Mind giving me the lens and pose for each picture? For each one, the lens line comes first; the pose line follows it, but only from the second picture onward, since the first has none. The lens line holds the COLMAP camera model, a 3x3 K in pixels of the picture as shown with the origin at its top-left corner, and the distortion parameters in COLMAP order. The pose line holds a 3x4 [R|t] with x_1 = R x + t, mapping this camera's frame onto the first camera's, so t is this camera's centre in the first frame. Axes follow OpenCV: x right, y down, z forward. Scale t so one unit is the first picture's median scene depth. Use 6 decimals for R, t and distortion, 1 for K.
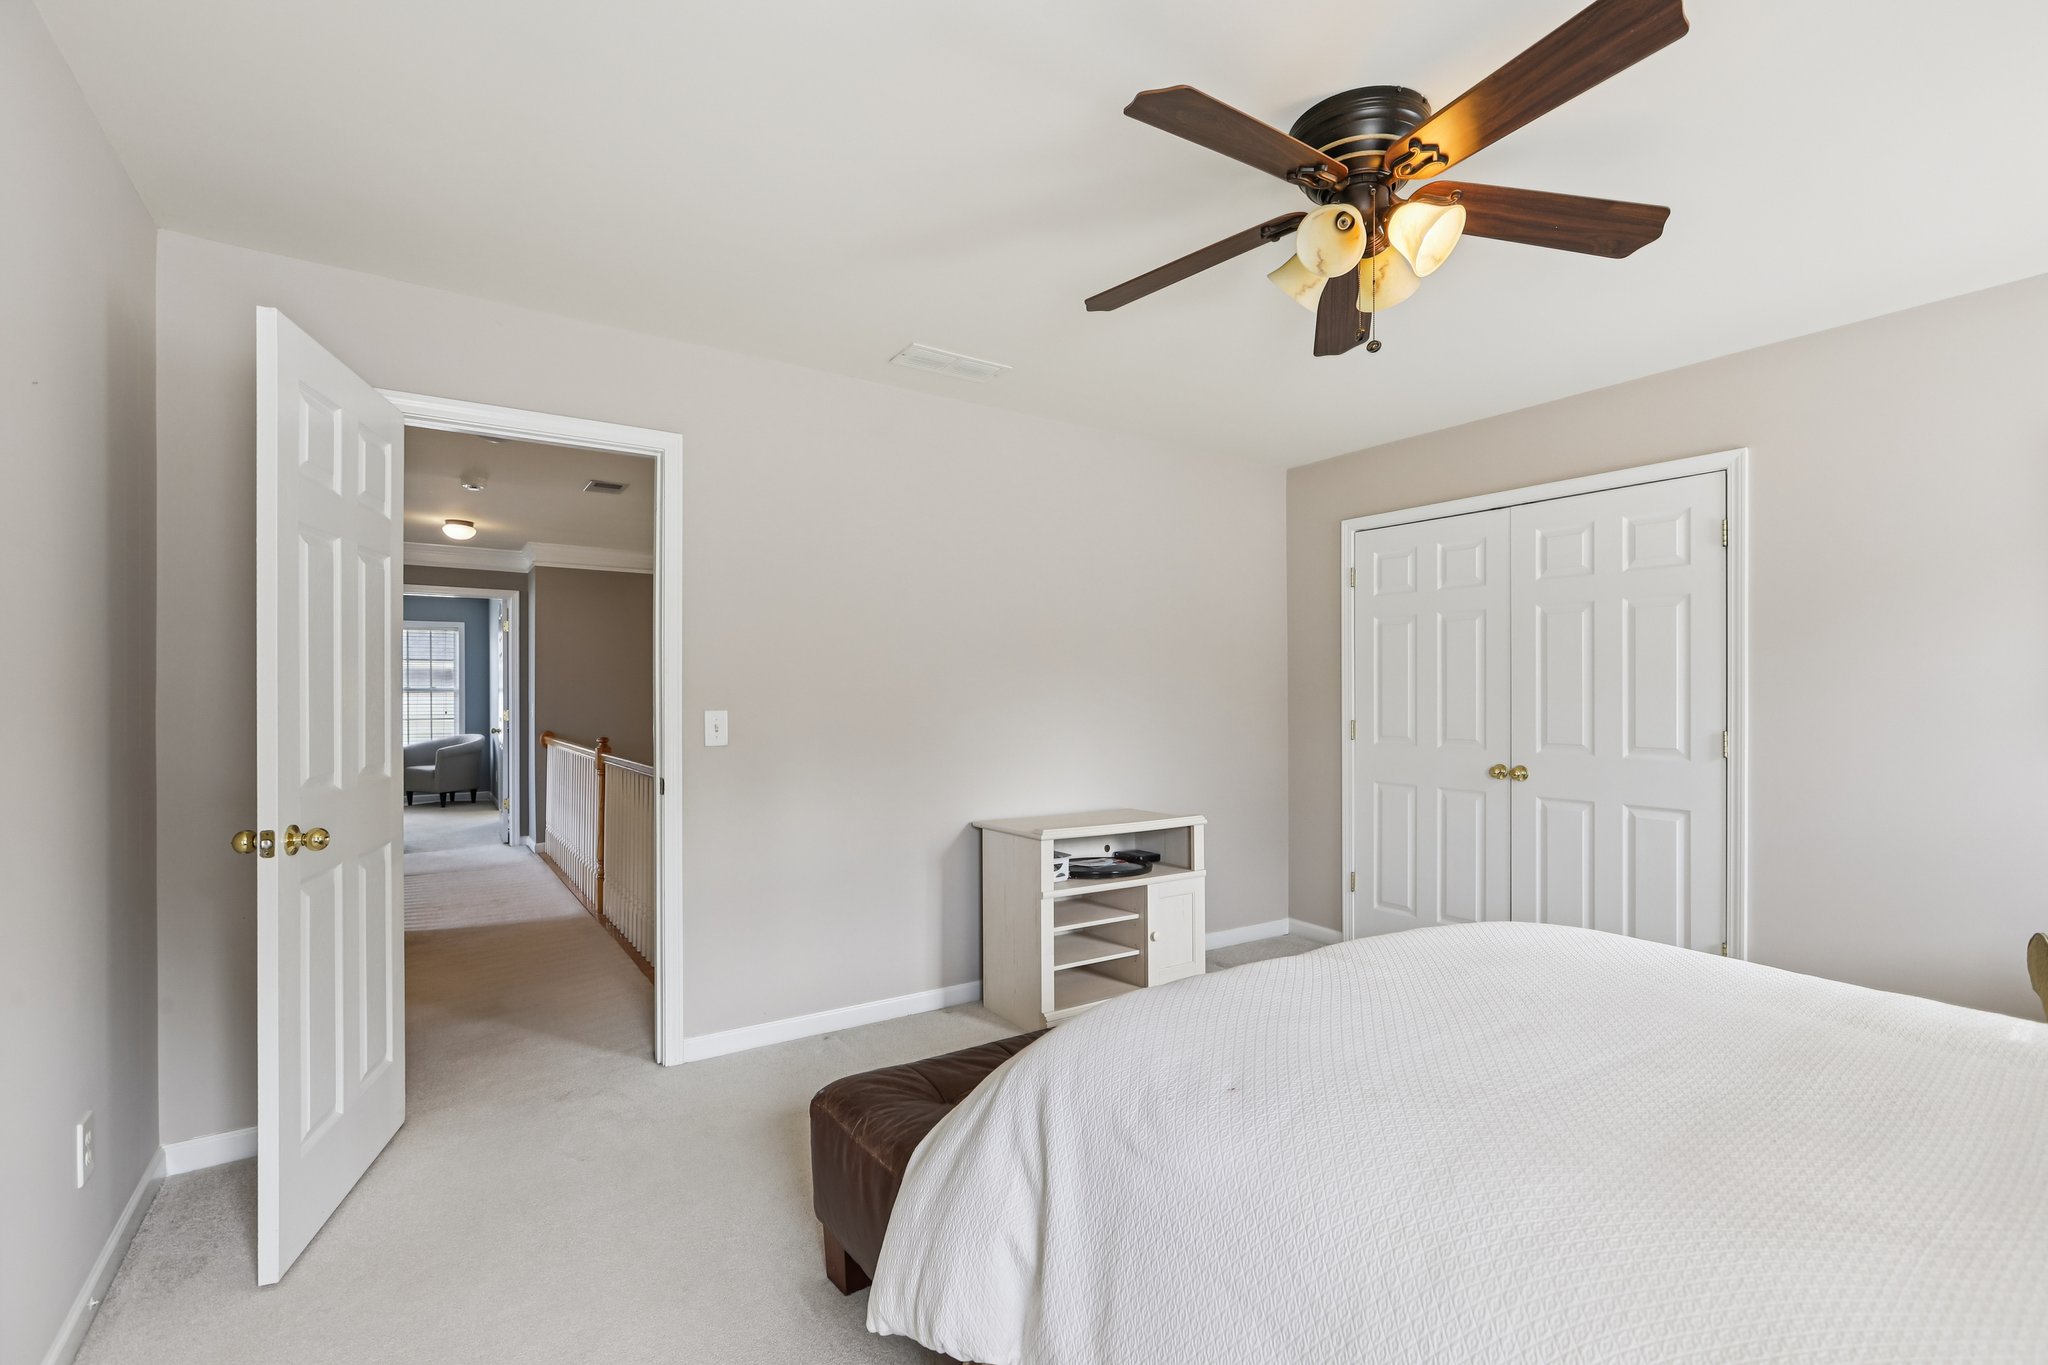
lens RADIAL K [[932.9, 0, 1029.5], [0, 932.9, 700.4], [0, 0, 1]] dist [0.000331, 0.000127]
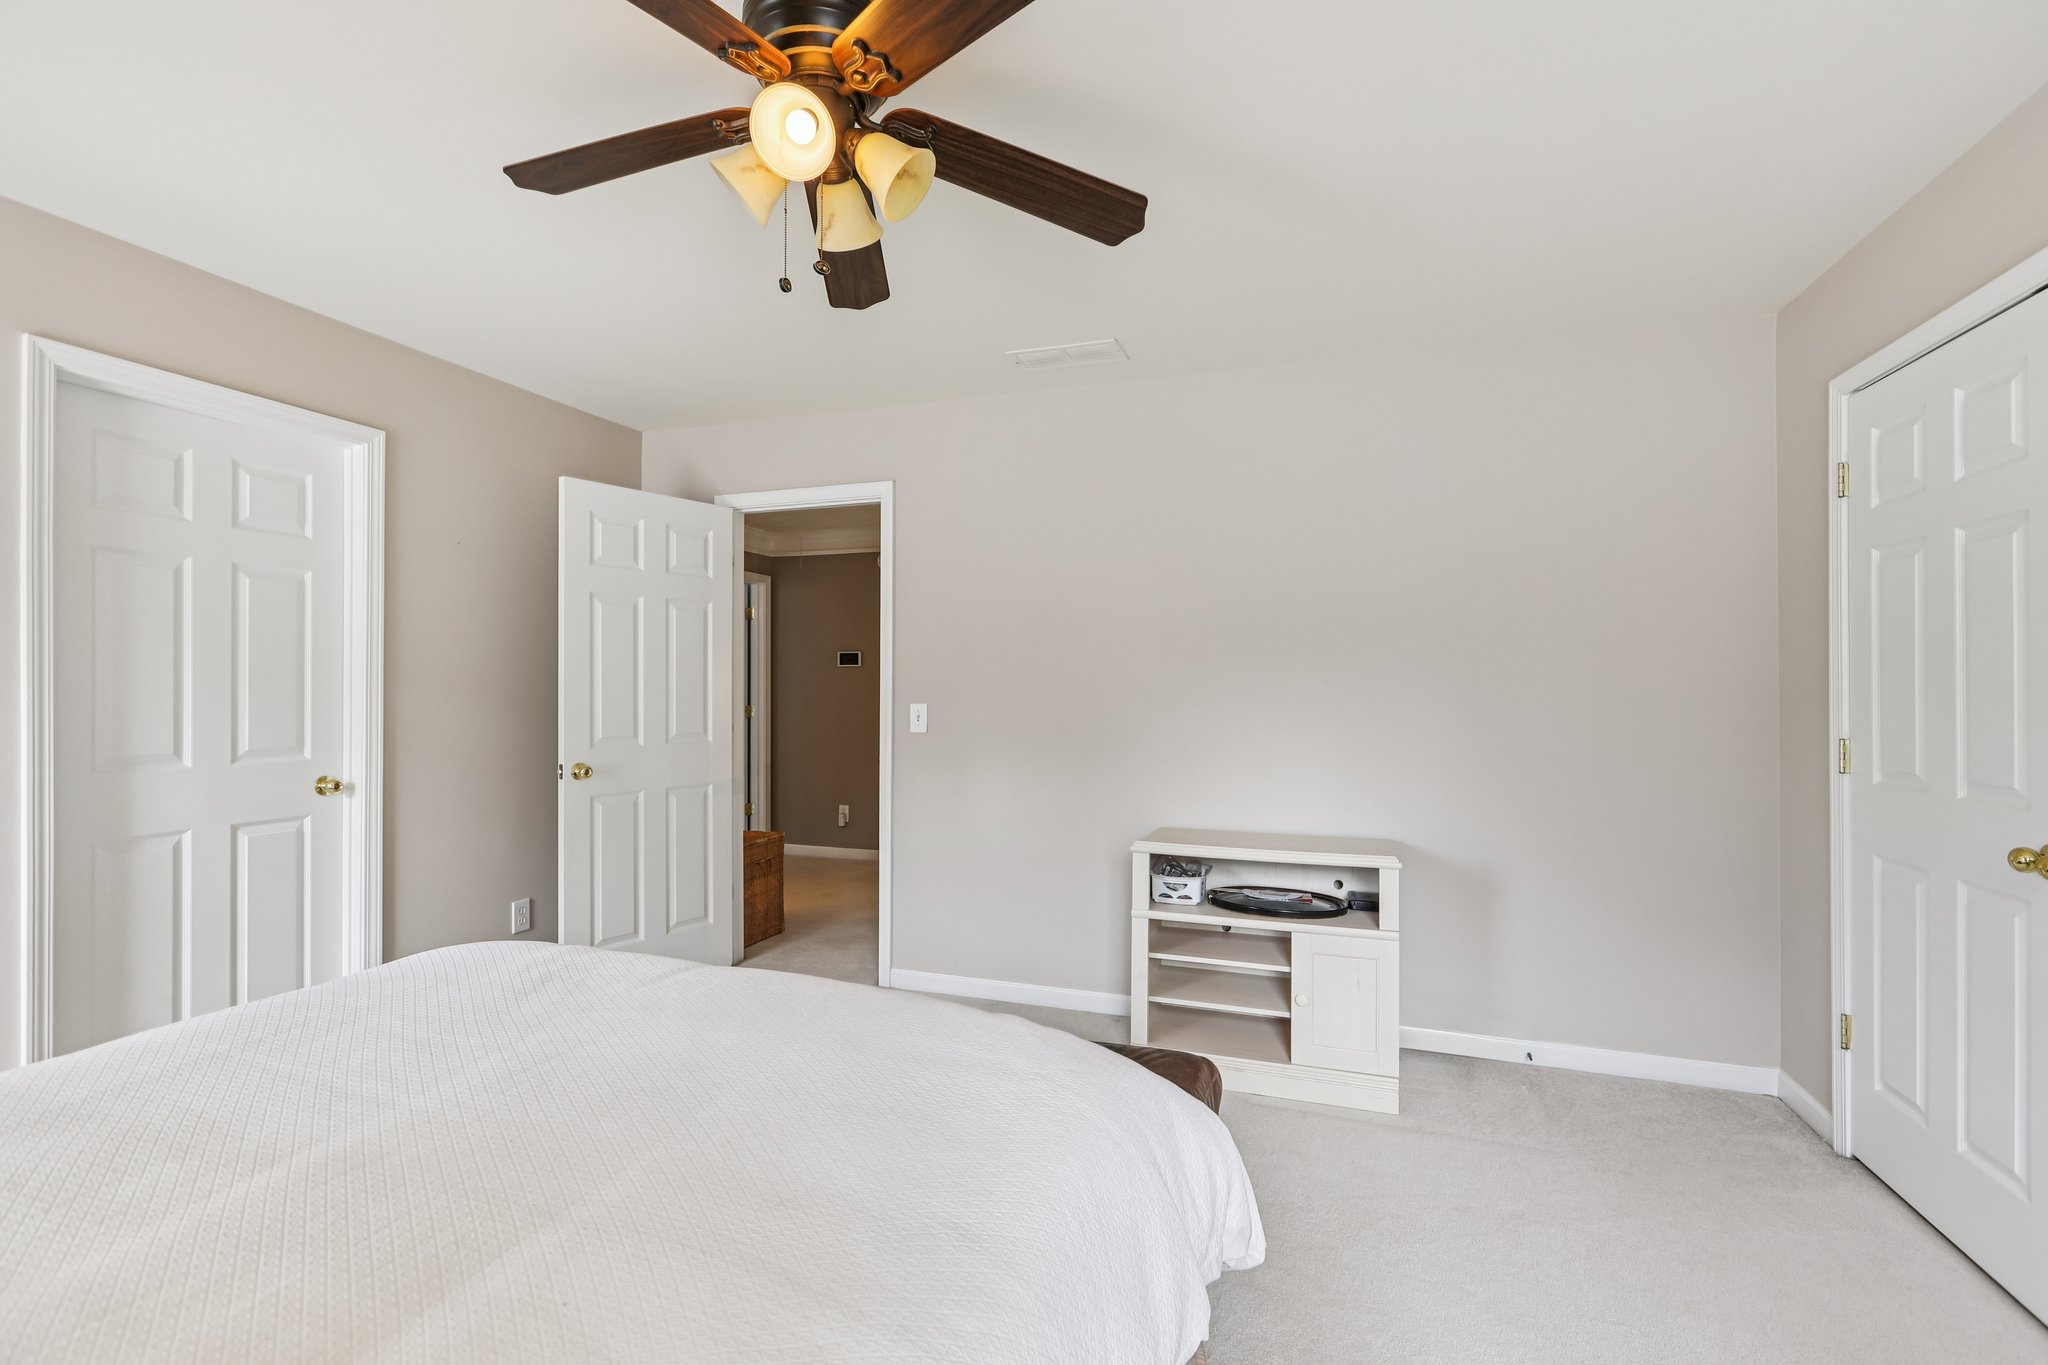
lens RADIAL K [[918.4, 0, 1026.8], [0, 918.4, 687.4], [0, 0, 1]] dist [-0.001115, 0.000182]
pose [[0.591964, -0.002138, -0.805962, 0.658178], [-0.006172, 0.999955, -0.007185, -0.001872], [0.805941, 0.009228, 0.591924, 0.383849]]
